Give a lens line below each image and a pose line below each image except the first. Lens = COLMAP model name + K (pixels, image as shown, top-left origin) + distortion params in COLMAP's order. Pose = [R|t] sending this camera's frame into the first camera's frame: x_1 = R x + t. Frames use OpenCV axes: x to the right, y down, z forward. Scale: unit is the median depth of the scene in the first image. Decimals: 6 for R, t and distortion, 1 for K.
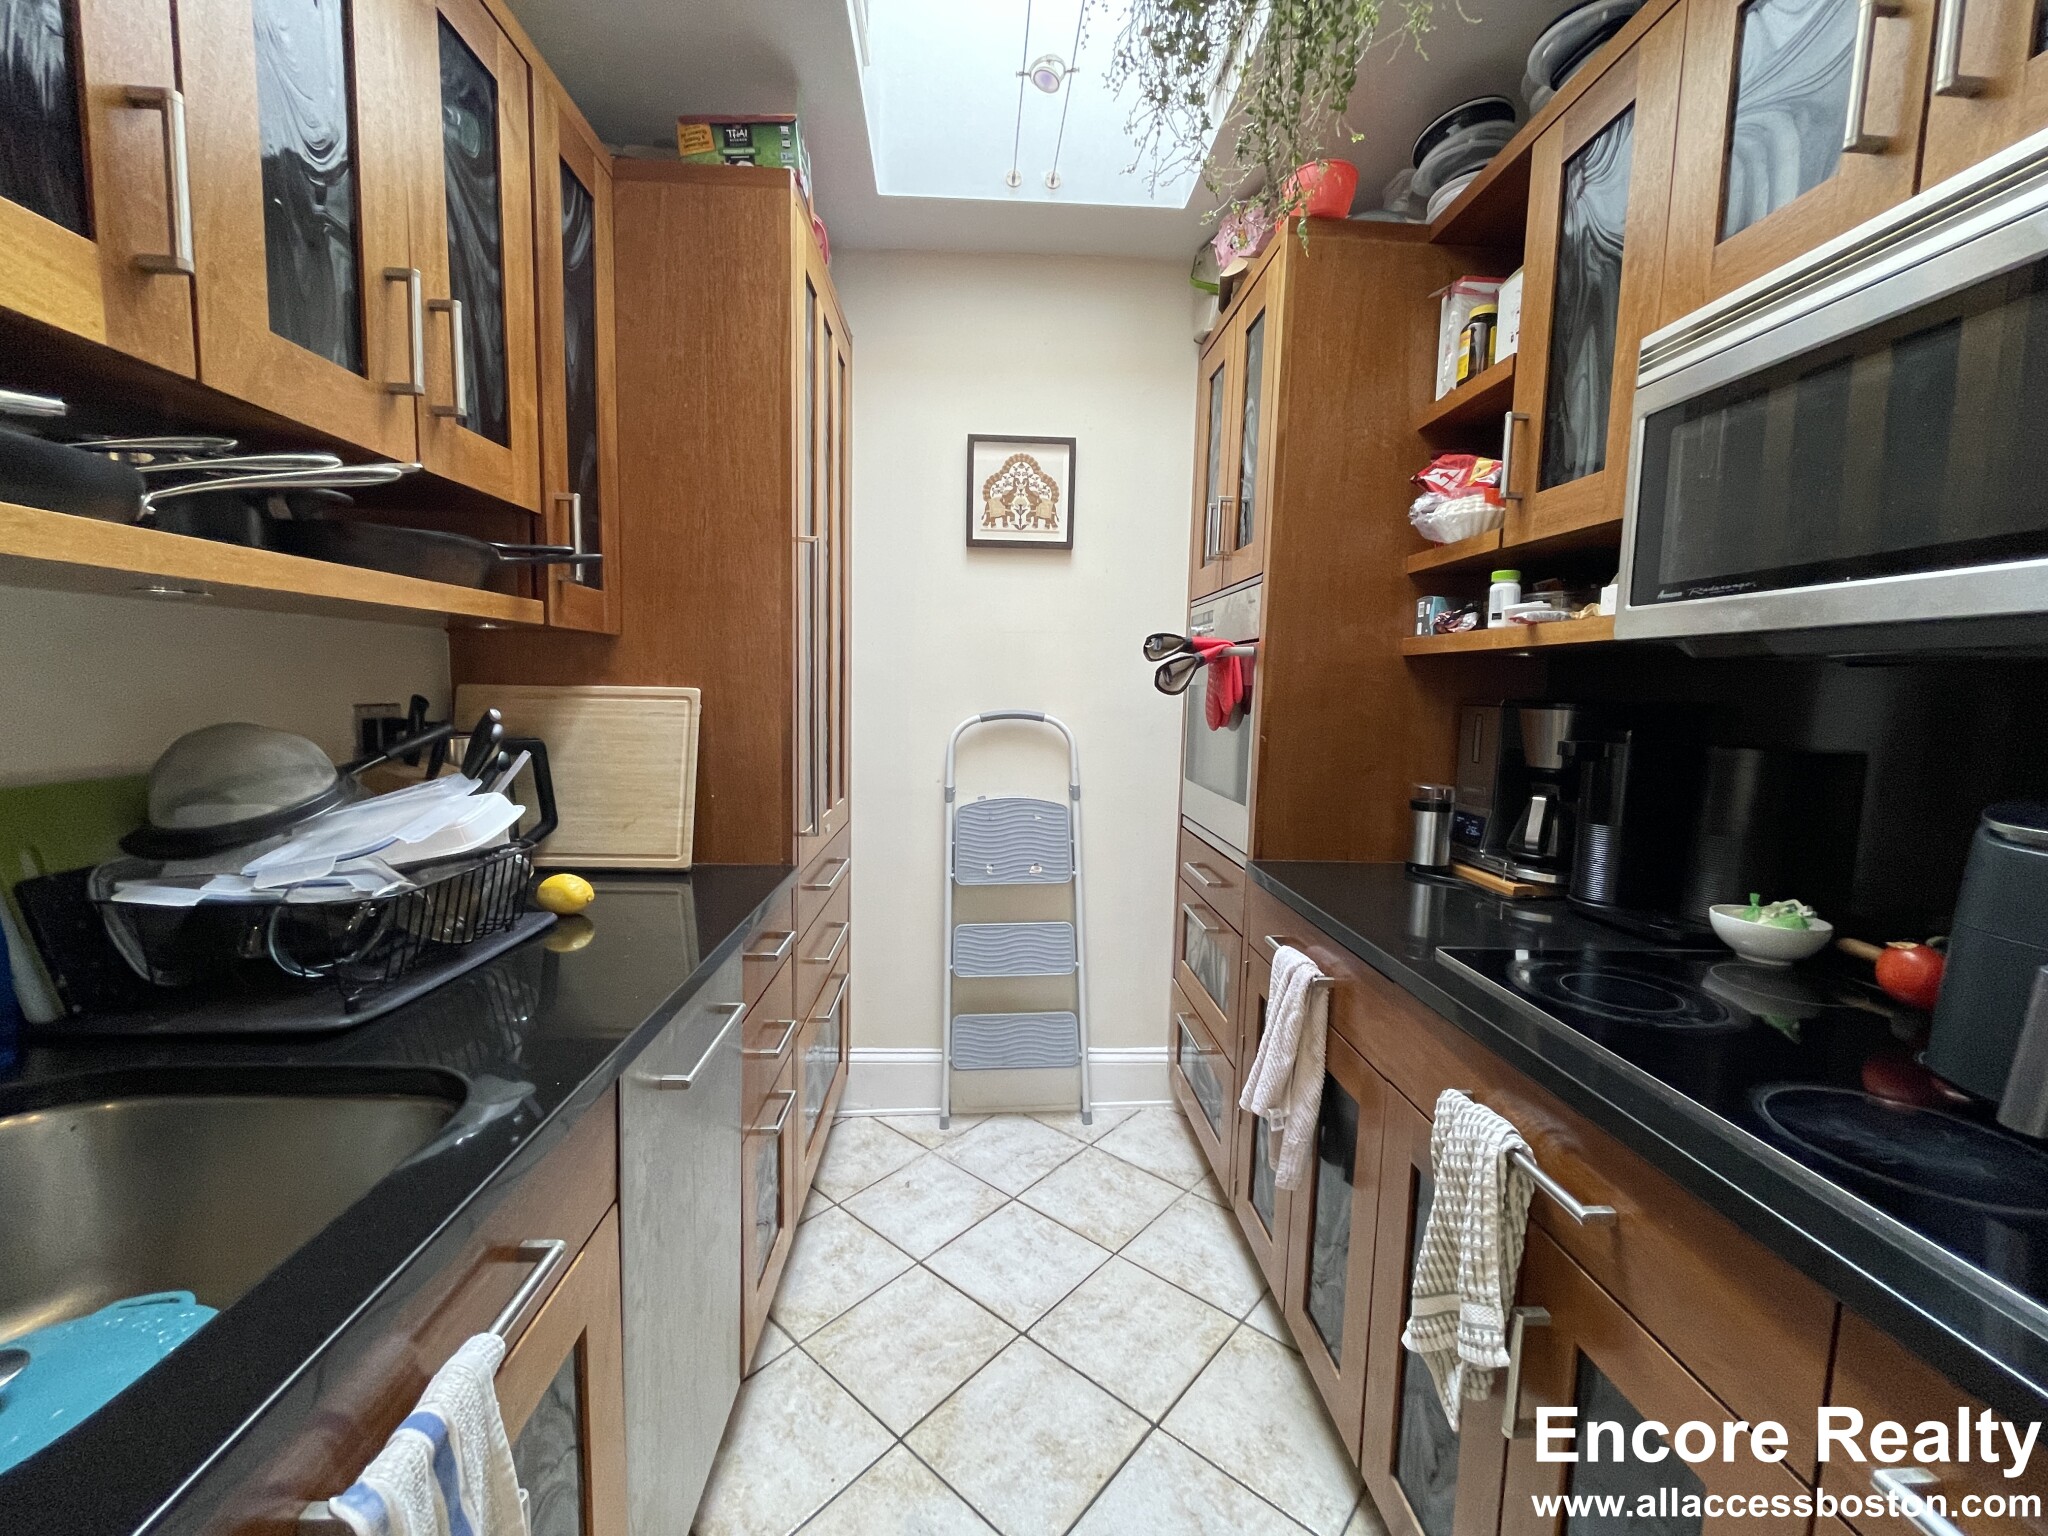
lens RADIAL K [[814.9, 0, 1021.1], [0, 814.9, 766.9], [0, 0, 1]] dist [-0.003023, -0.000108]
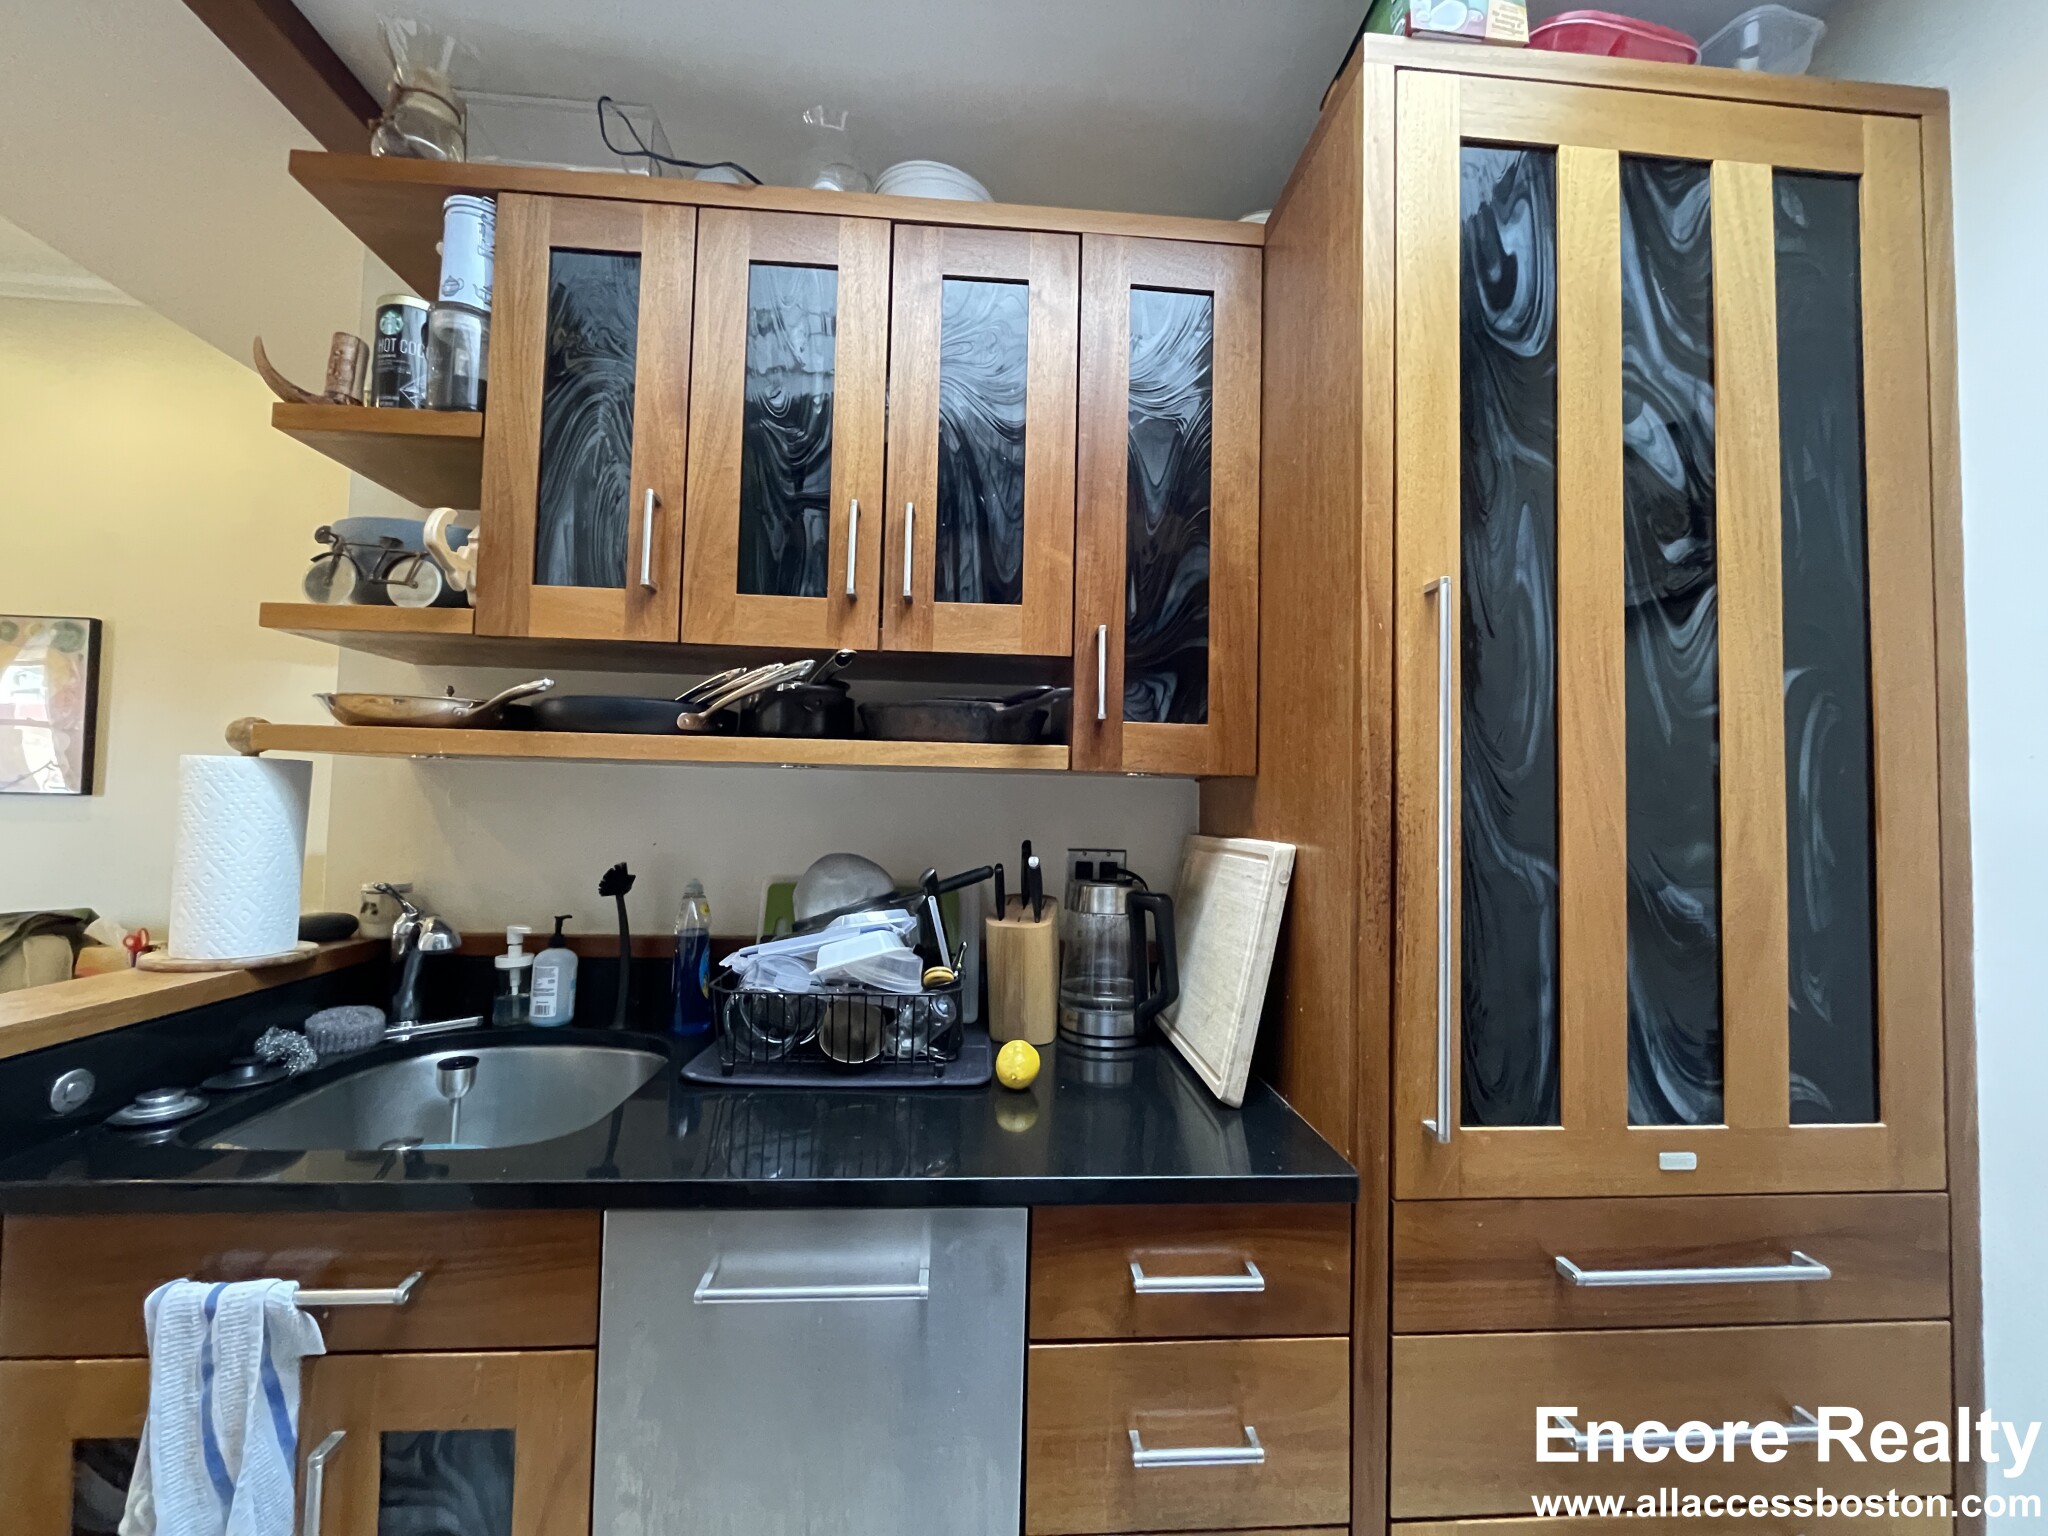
lens RADIAL K [[814.9, 0, 1026.3], [0, 814.9, 766.9], [0, 0, 1]] dist [-0.003023, -0.000108]
pose [[0.020107, -0.075788, -0.996921, 0.466694], [-0.121606, 0.989534, -0.077679, -0.126333], [0.992375, 0.122794, 0.010680, 1.228245]]
